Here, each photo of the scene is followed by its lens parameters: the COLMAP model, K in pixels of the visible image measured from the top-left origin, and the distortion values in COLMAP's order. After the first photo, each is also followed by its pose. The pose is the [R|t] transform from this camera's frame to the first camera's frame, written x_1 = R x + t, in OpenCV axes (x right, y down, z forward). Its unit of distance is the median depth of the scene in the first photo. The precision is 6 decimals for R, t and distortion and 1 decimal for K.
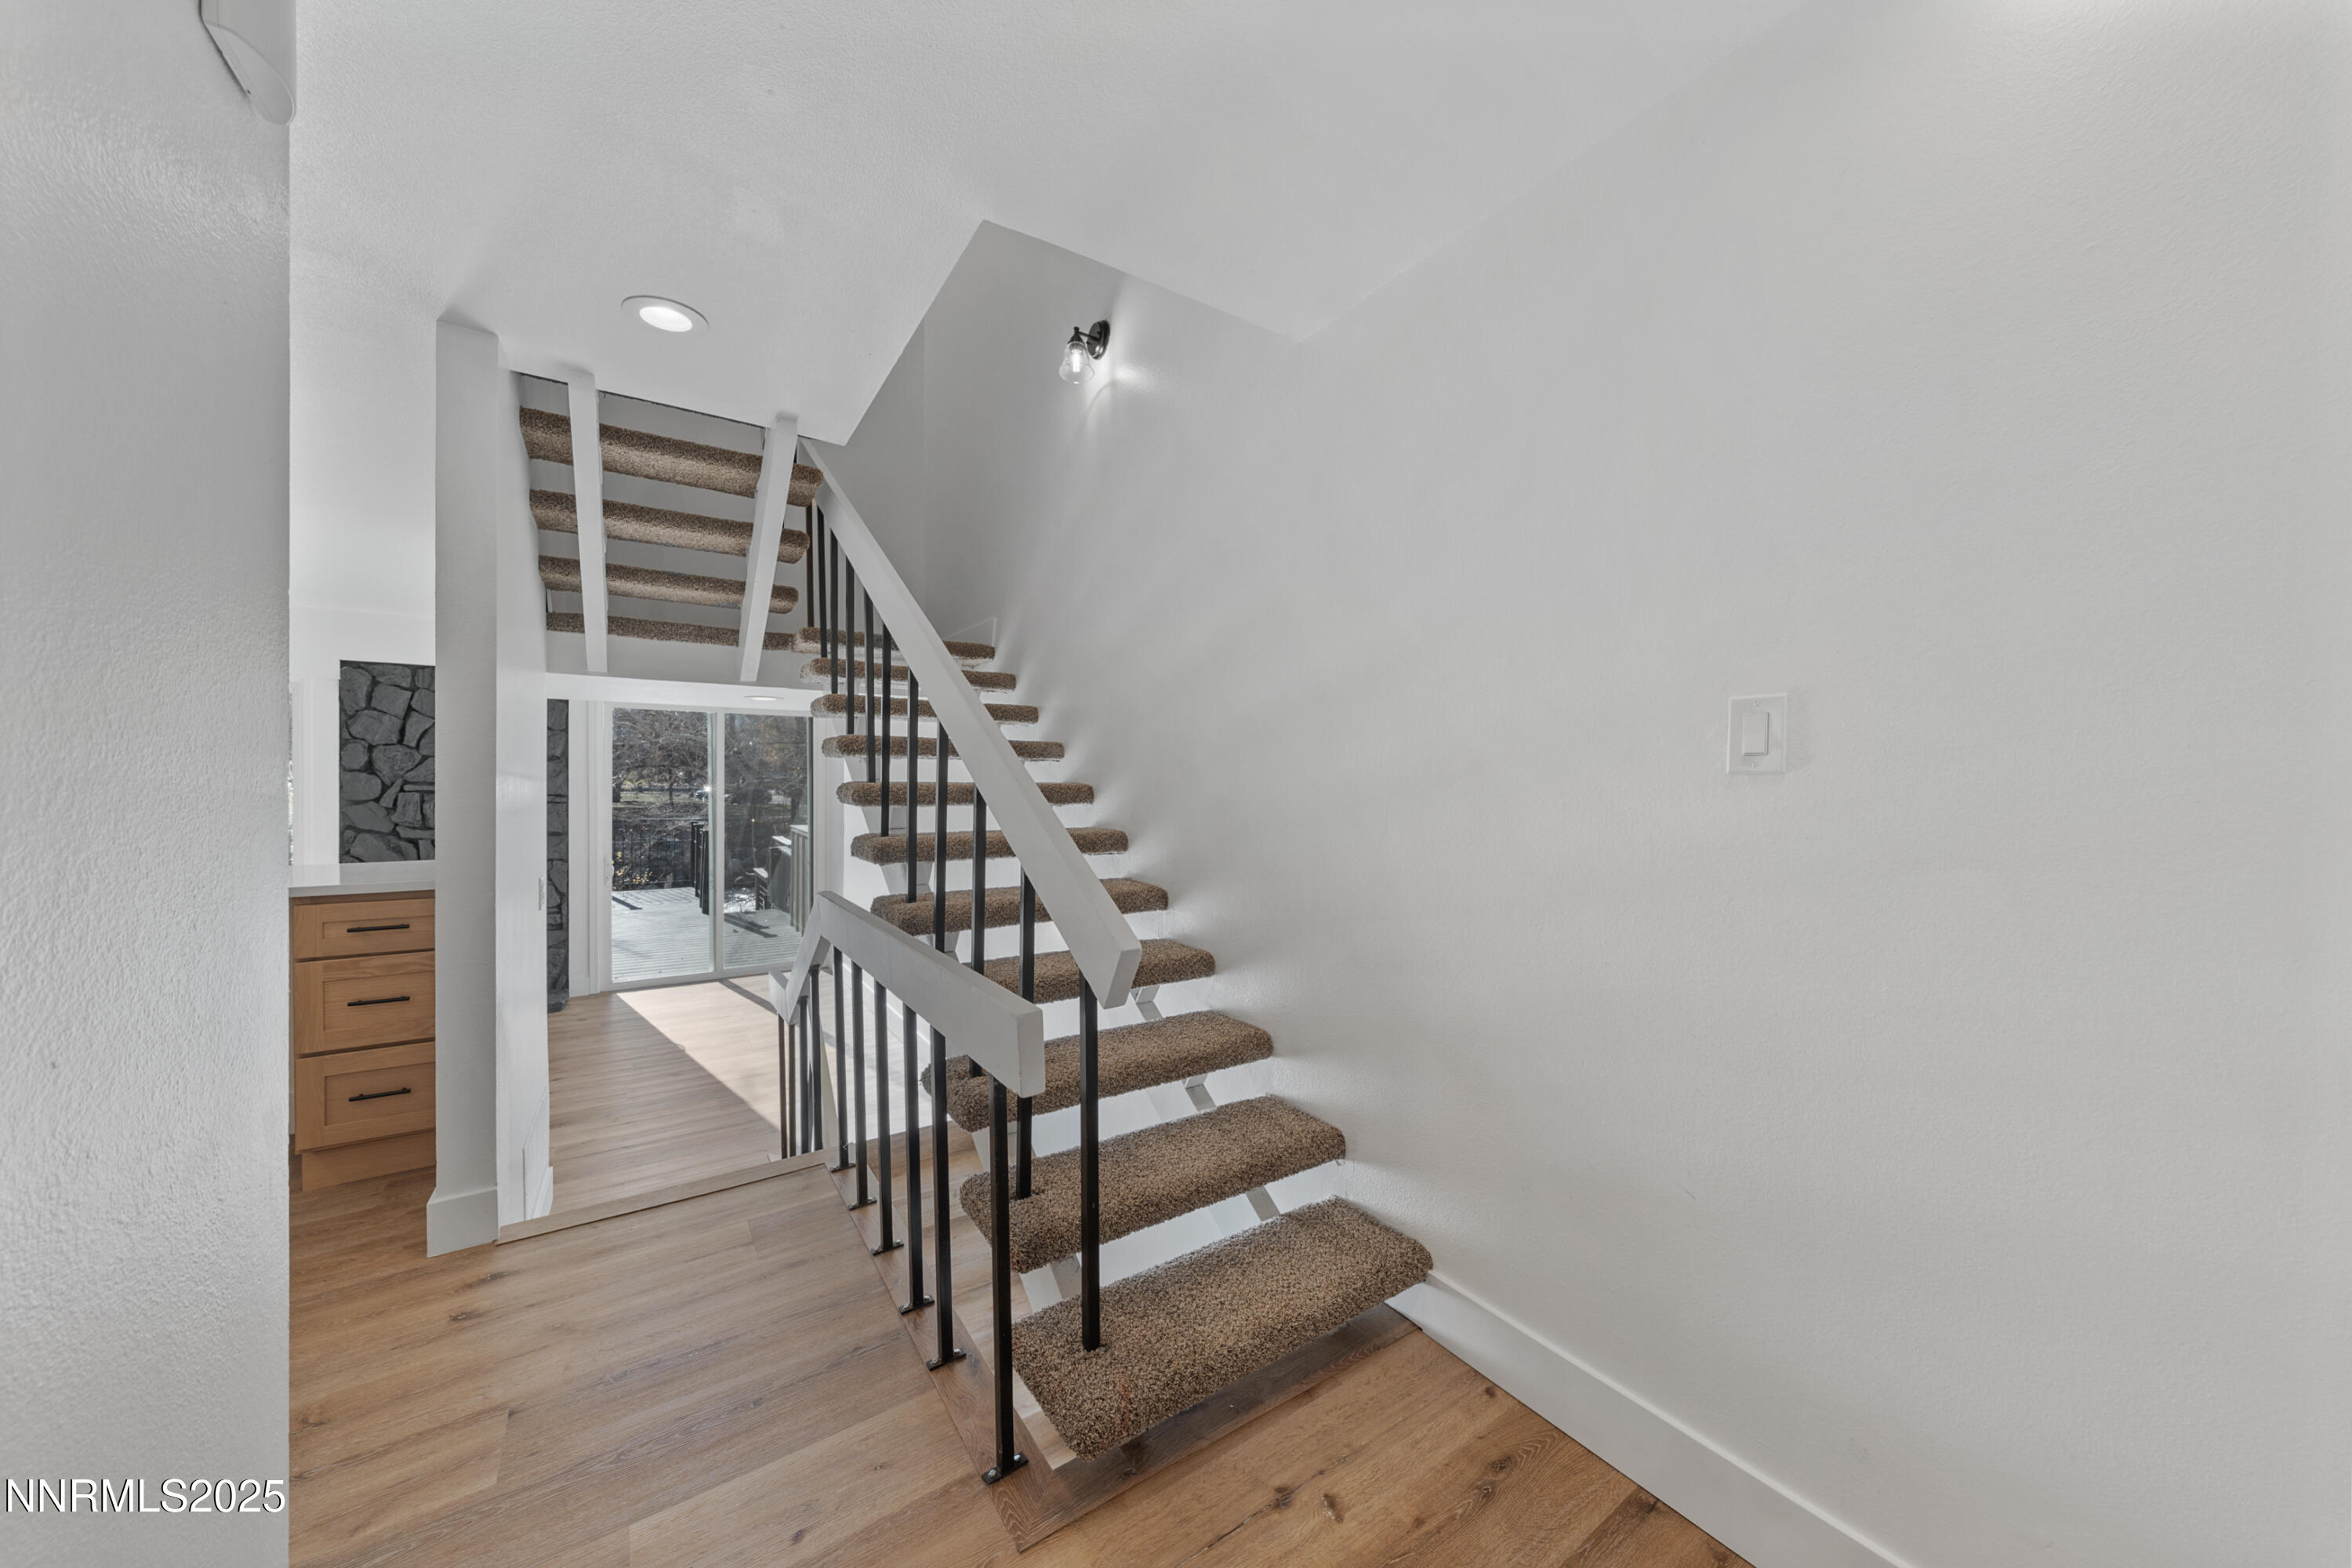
lens RADIAL K [[804.1, 0, 1171.3], [0, 804.1, 779.7], [0, 0, 1]] dist [-0.001280, -0.000093]
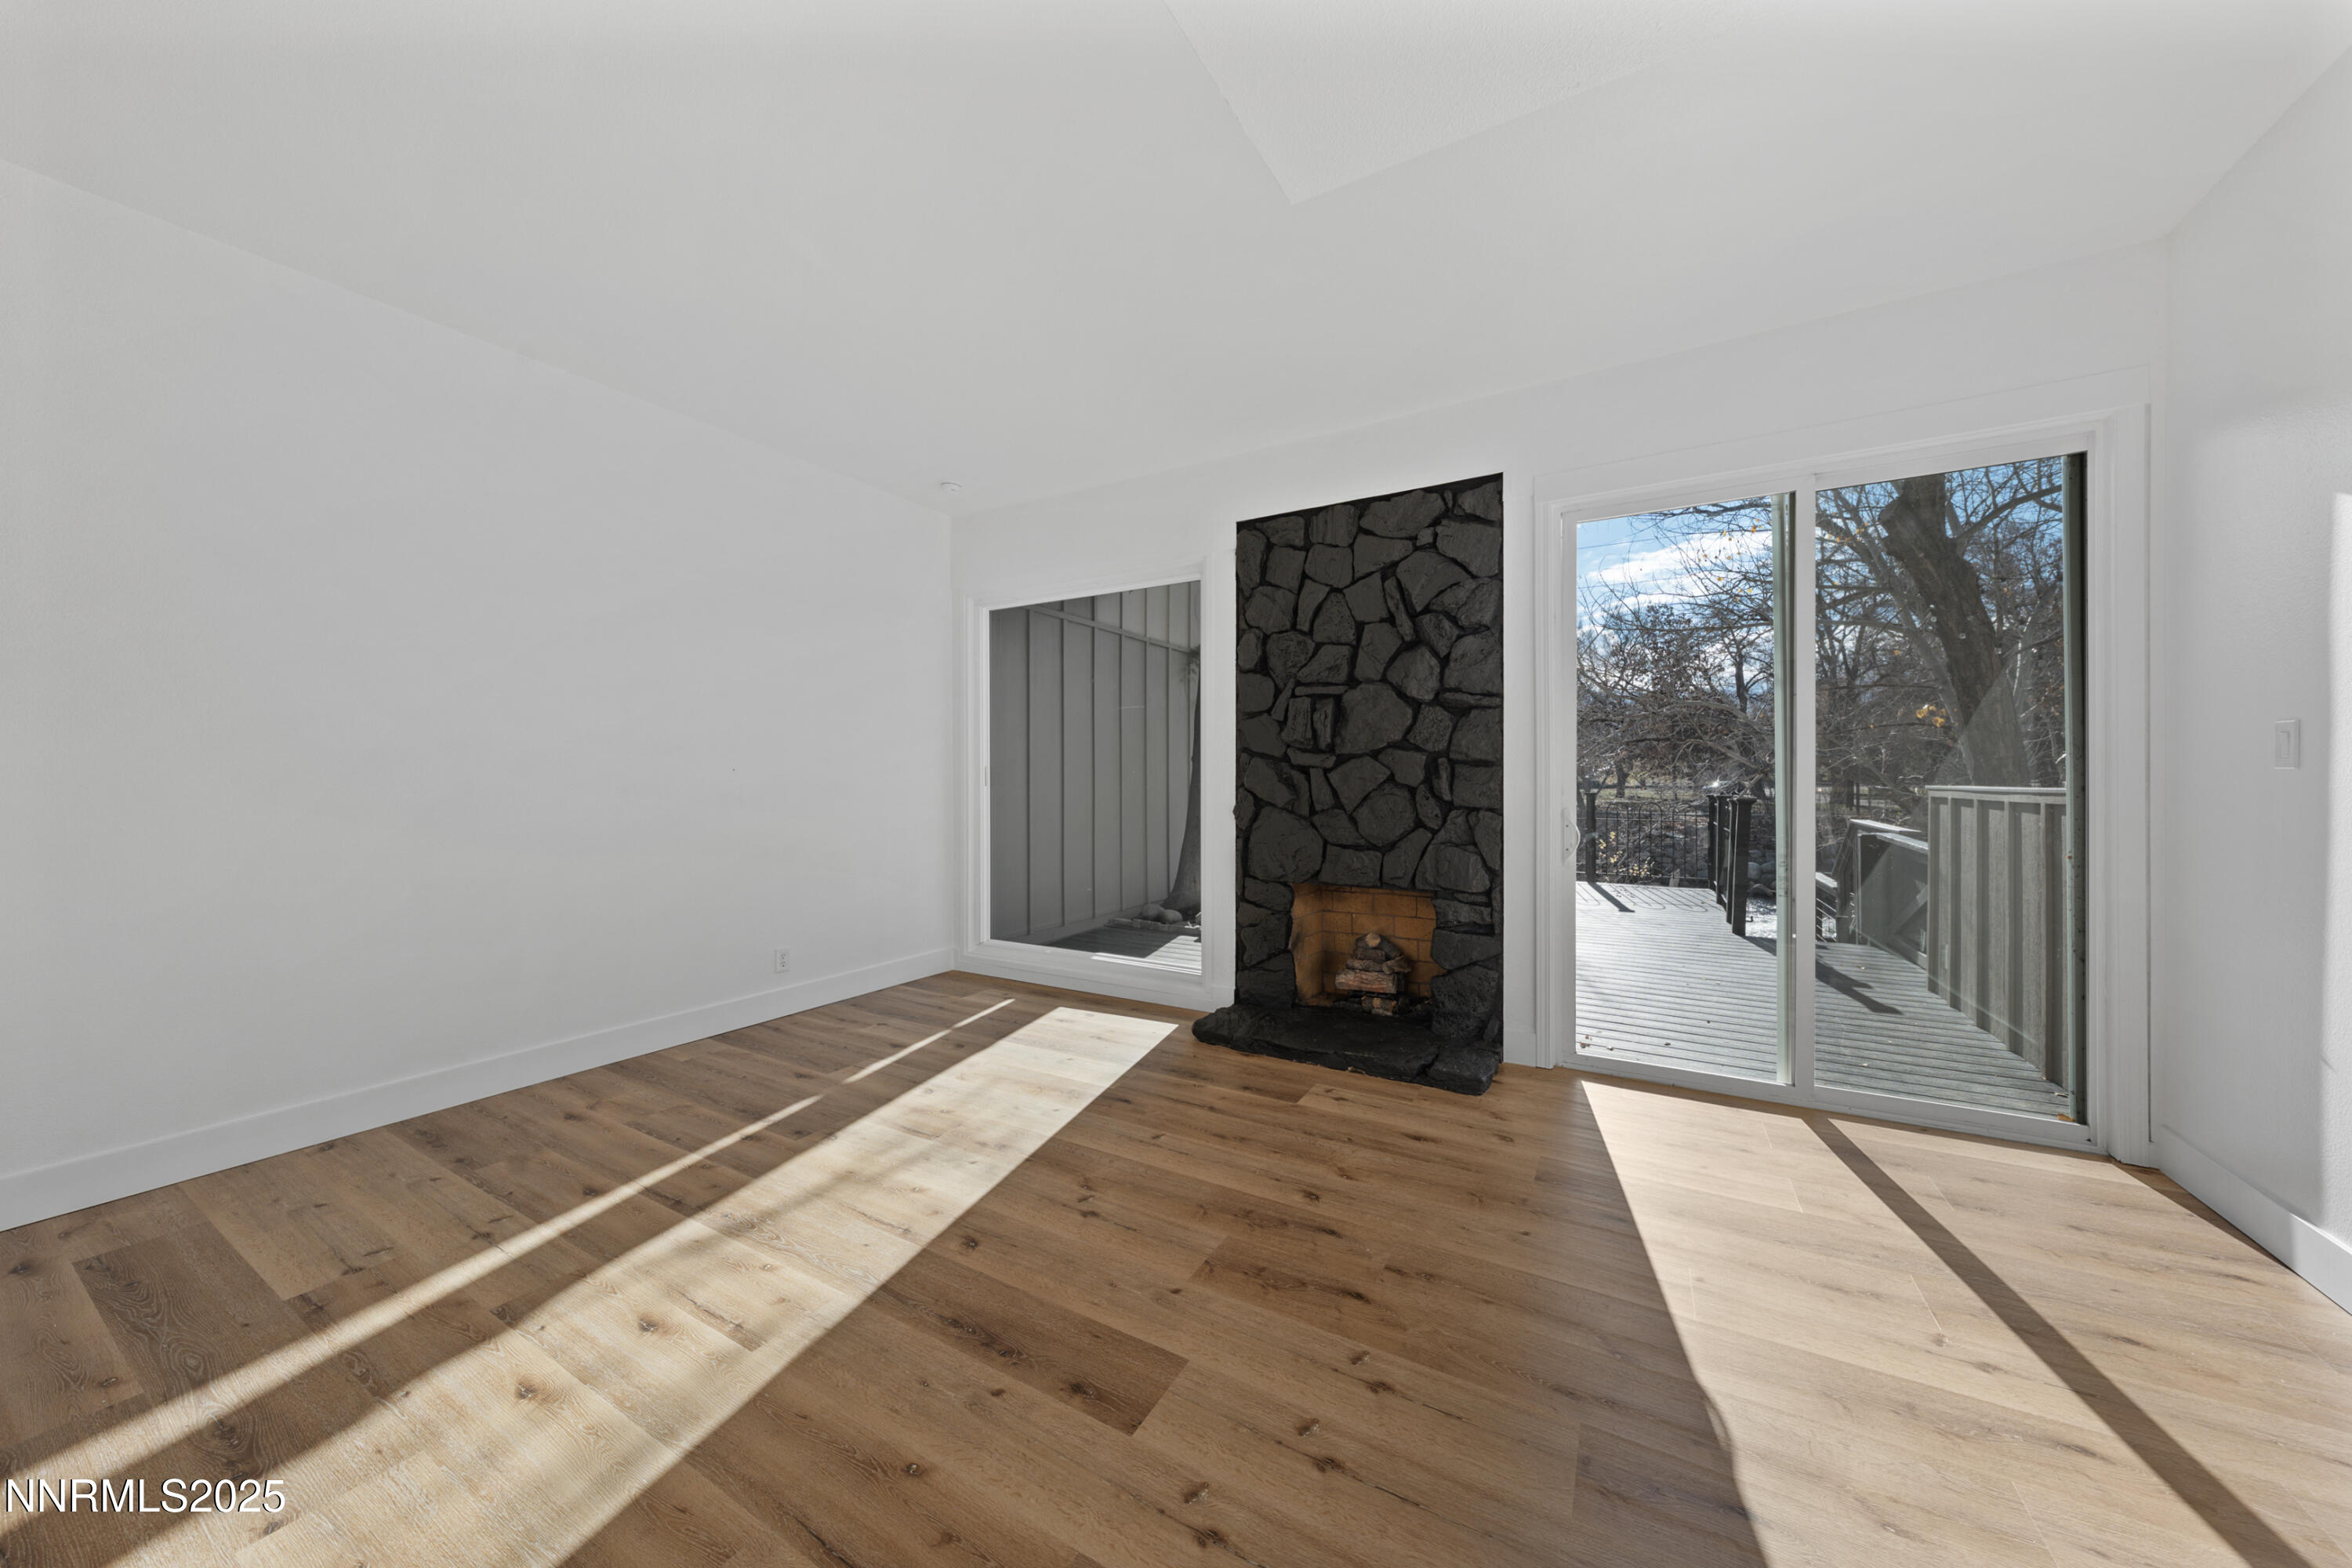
lens RADIAL K [[804.1, 0, 1171.3], [0, 804.1, 779.7], [0, 0, 1]] dist [-0.001280, -0.000093]
pose [[0.440215, -0.001051, -0.897892, -0.385309], [0.000960, 0.999999, -0.000700, 0.084773], [0.897892, -0.000554, 0.440216, 0.599995]]
